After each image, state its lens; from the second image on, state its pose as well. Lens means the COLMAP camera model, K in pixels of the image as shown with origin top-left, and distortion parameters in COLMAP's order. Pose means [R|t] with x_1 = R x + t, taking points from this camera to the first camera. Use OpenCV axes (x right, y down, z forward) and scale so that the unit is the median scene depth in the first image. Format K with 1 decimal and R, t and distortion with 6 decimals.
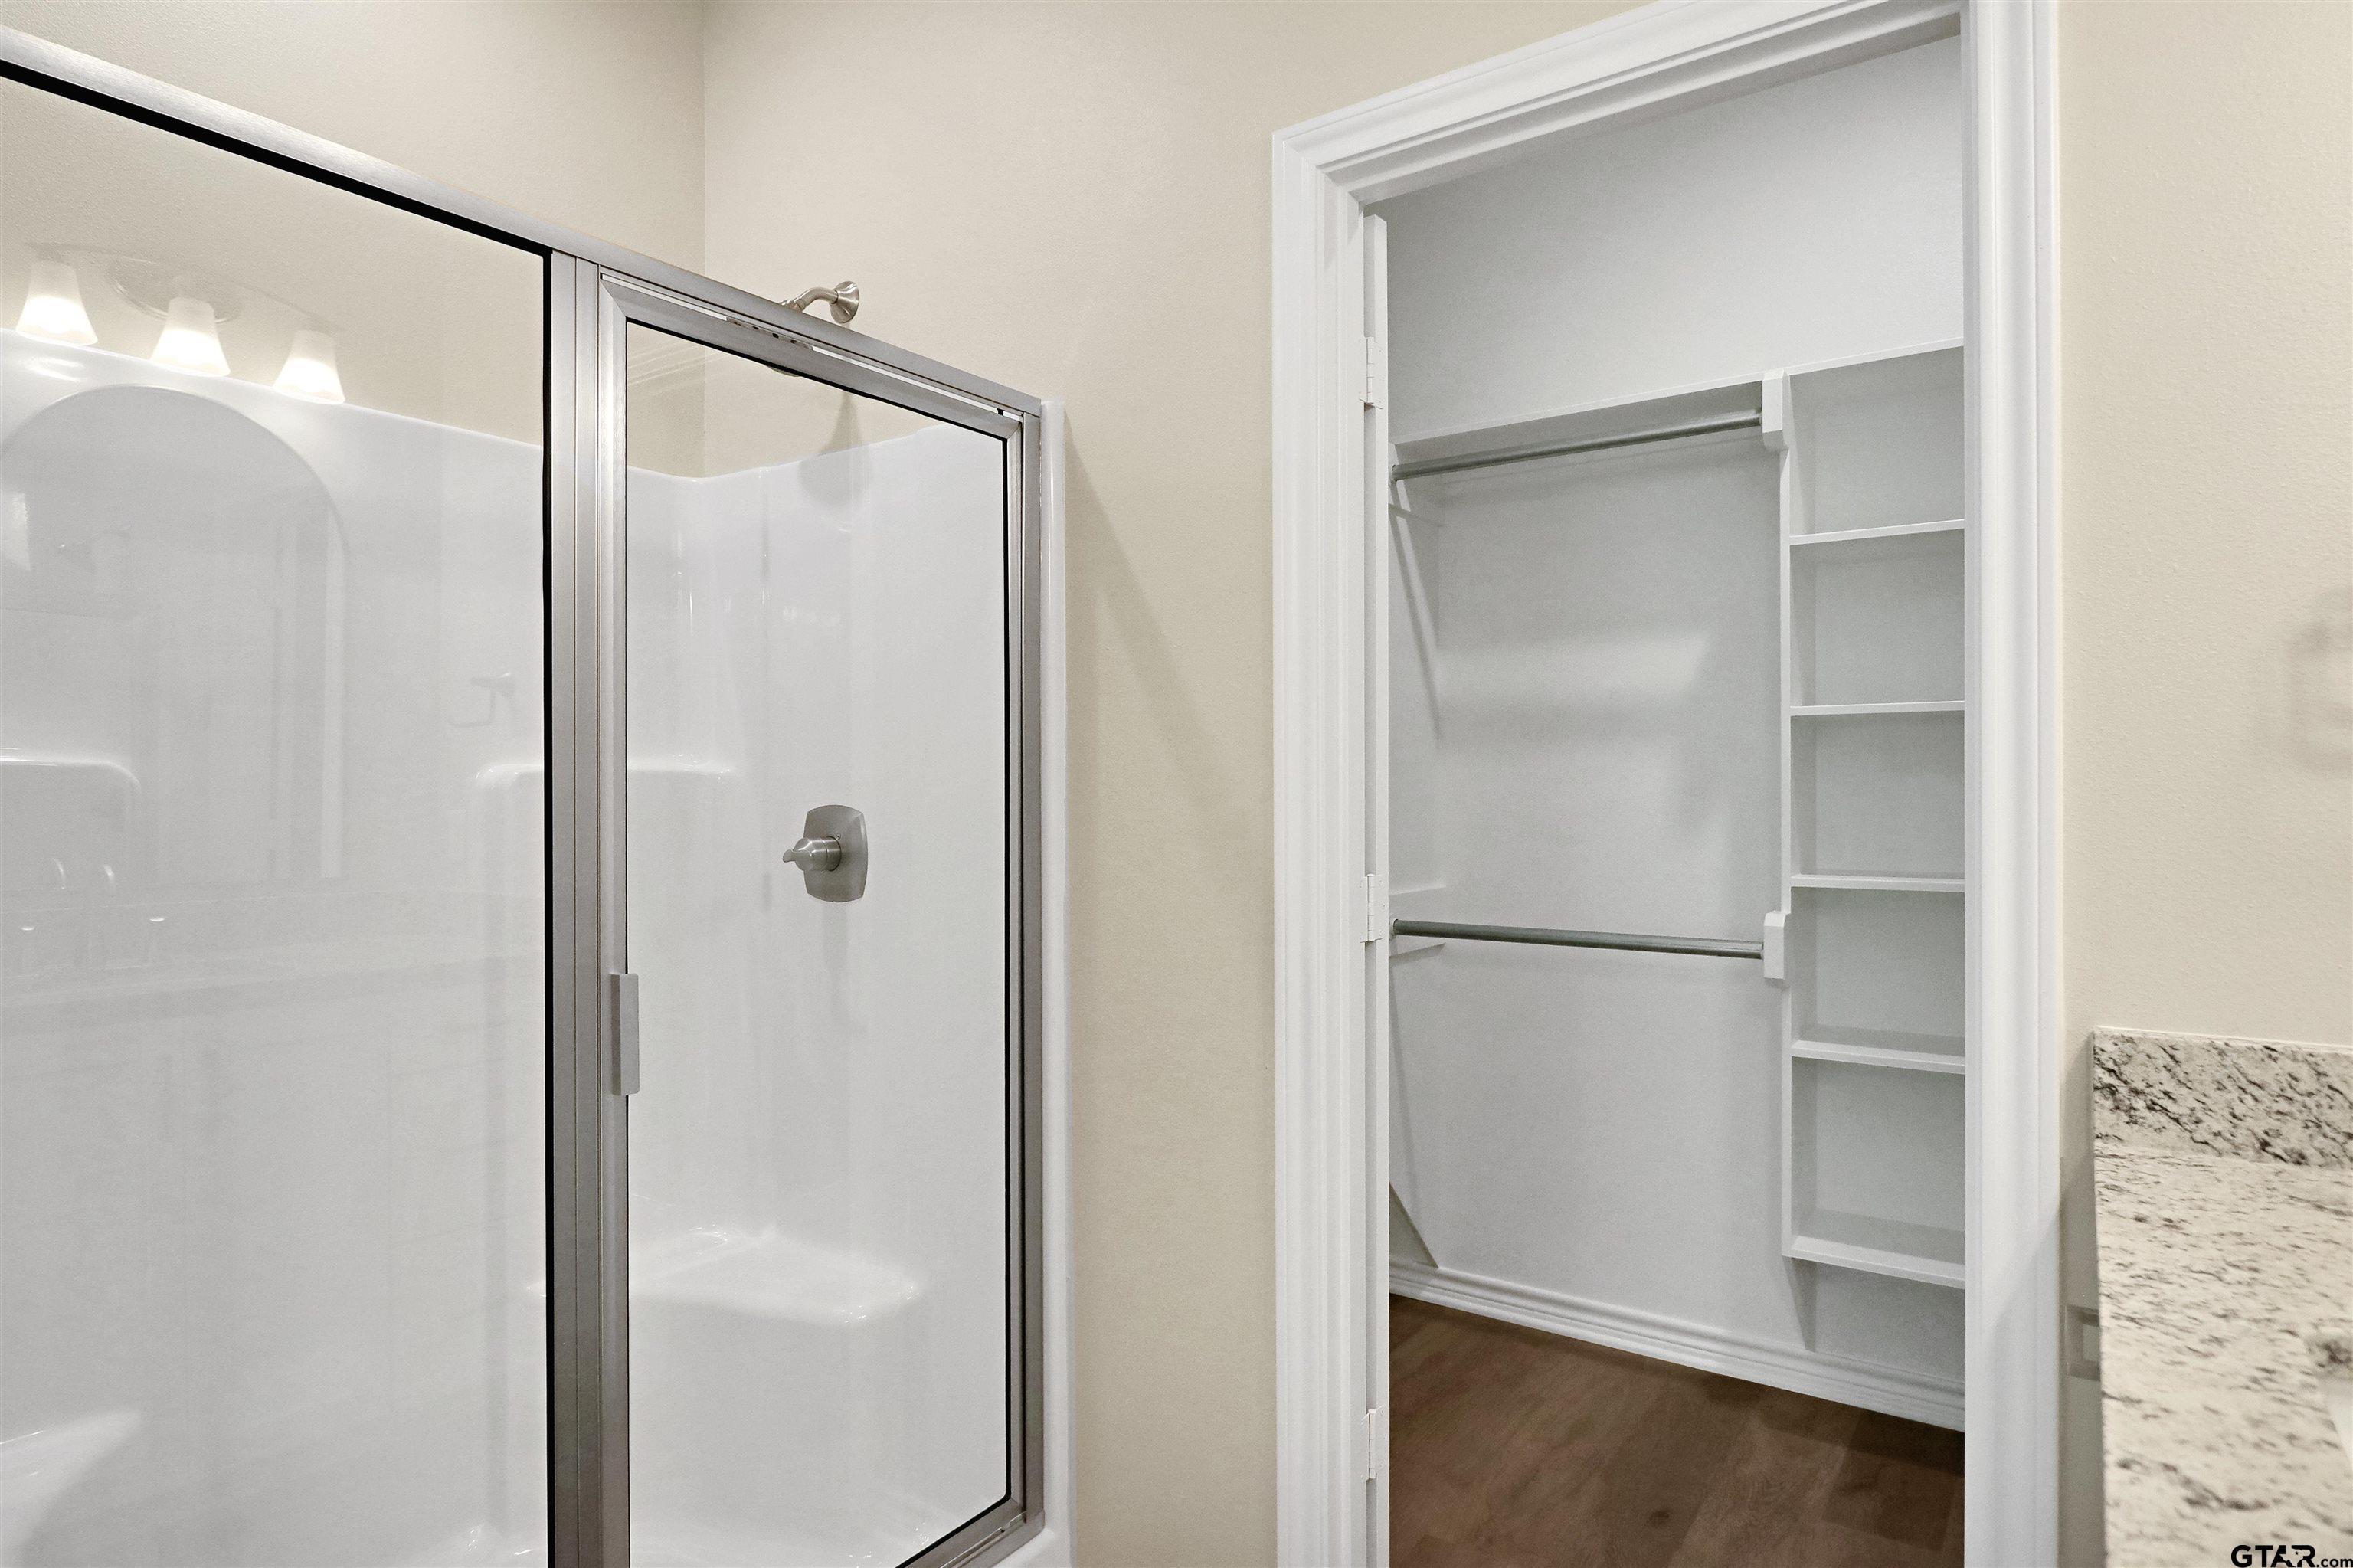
lens RADIAL K [[1288.5, 0, 1172.6], [0, 1288.5, 784.2], [0, 0, 1]] dist [-0.004623, -0.006026]
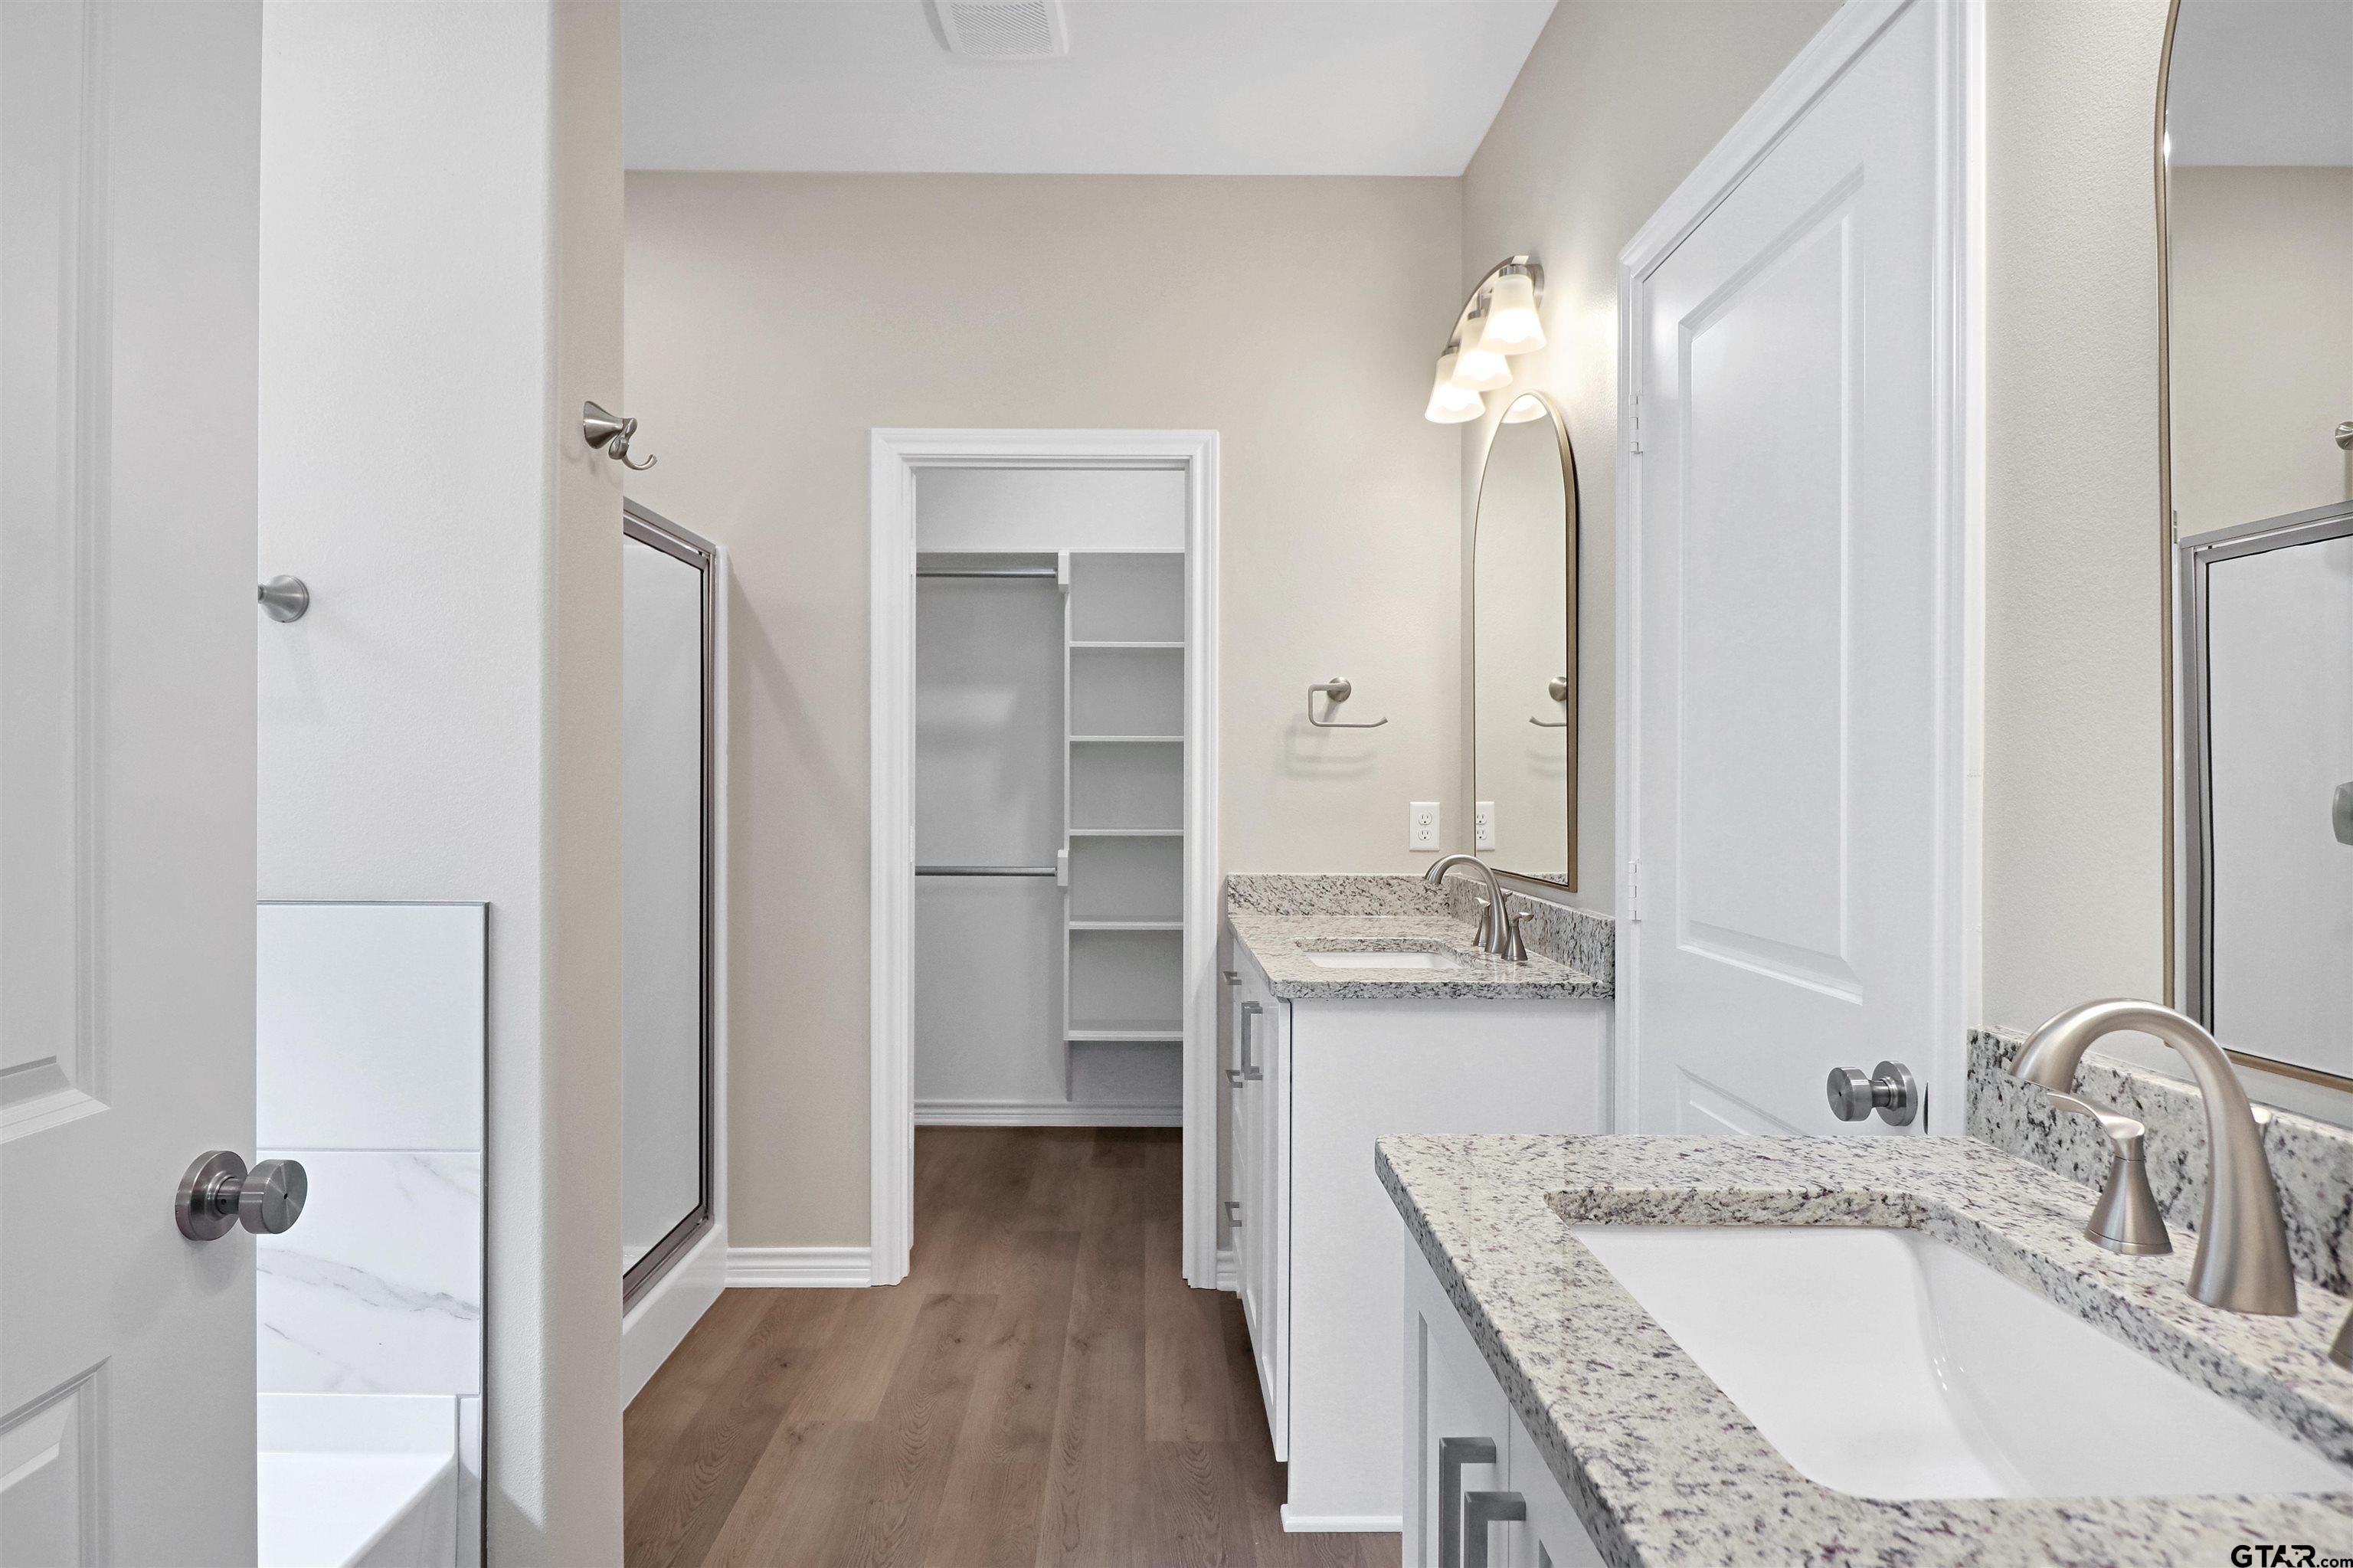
lens RADIAL K [[1288.5, 0, 1177.4], [0, 1288.5, 782.7], [0, 0, 1]] dist [-0.004623, -0.006026]
pose [[0.796652, 0.005399, 0.604414, -0.500086], [-0.007175, 0.999974, 0.000524, 0.002738], [-0.604395, -0.004754, 0.796670, -0.541298]]
